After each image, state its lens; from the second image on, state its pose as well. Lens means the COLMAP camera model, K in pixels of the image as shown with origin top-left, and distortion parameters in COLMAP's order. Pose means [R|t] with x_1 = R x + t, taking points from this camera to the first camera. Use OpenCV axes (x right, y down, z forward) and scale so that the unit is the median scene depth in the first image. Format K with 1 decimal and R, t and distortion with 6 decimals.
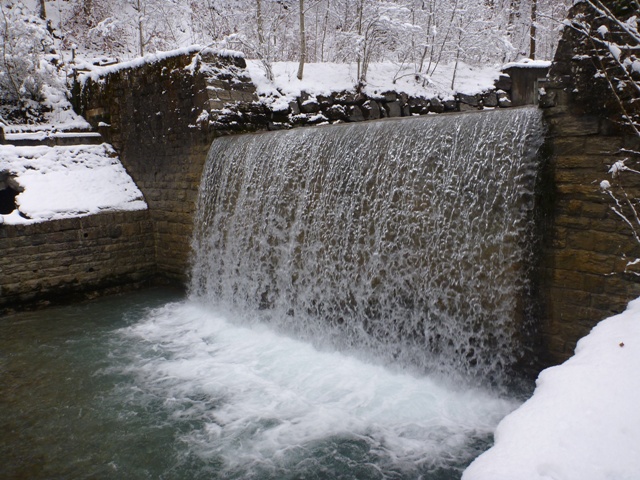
lens RADIAL K [[529.3, 0, 319.3], [0, 529.3, 238.9], [0, 0, 1]] dist [-0.042316, 0.004880]
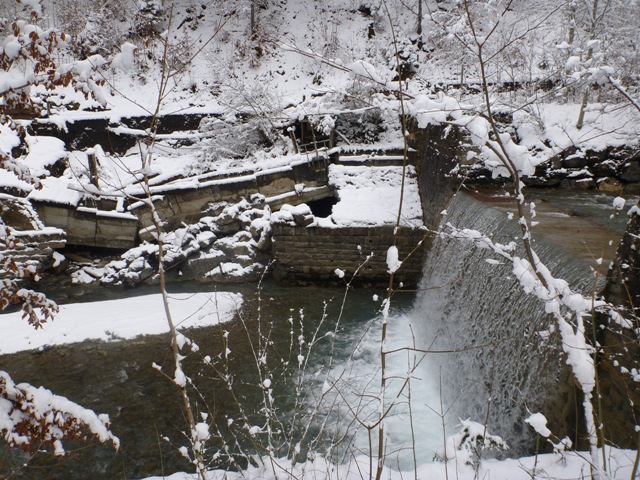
lens RADIAL K [[529.3, 0, 320.2], [0, 529.3, 239.8], [0, 0, 1]] dist [-0.042316, 0.004880]
pose [[0.689969, 0.229216, -0.686587, 0.364869], [-0.136245, 0.972708, 0.187821, -0.226921], [0.710900, -0.036046, 0.702368, -0.044074]]
